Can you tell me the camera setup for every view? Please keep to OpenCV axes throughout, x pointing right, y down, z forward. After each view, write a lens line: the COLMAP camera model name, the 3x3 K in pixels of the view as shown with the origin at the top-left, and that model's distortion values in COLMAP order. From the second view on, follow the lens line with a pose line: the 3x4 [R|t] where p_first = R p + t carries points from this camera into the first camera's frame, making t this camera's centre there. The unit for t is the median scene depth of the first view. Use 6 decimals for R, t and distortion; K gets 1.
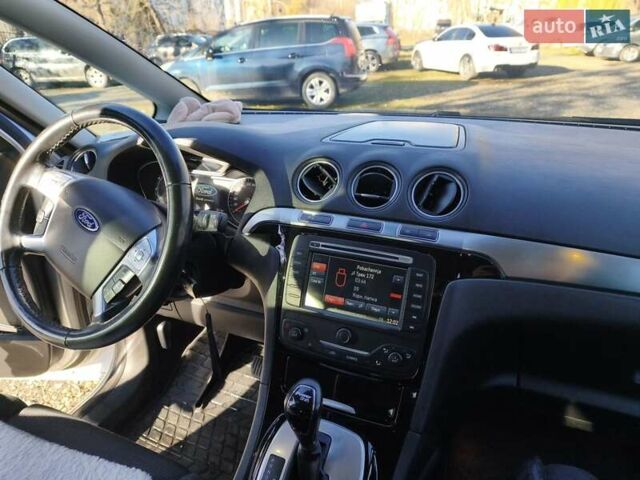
lens RADIAL K [[411.2, 0, 320.0], [0, 411.2, 240.0], [0, 0, 1]] dist [0.004570, -0.000151]
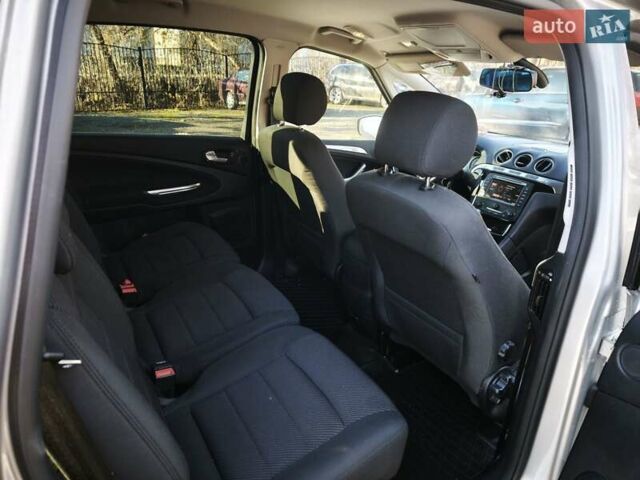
lens RADIAL K [[434.6, 0, 320.0], [0, 434.6, 240.0], [0, 0, 1]] dist [0.006570, 0.000406]
pose [[0.823381, 0.269402, -0.499466, 0.631980], [-0.308461, 0.951226, 0.004567, 0.816234], [0.476335, 0.150306, 0.866321, -2.206114]]
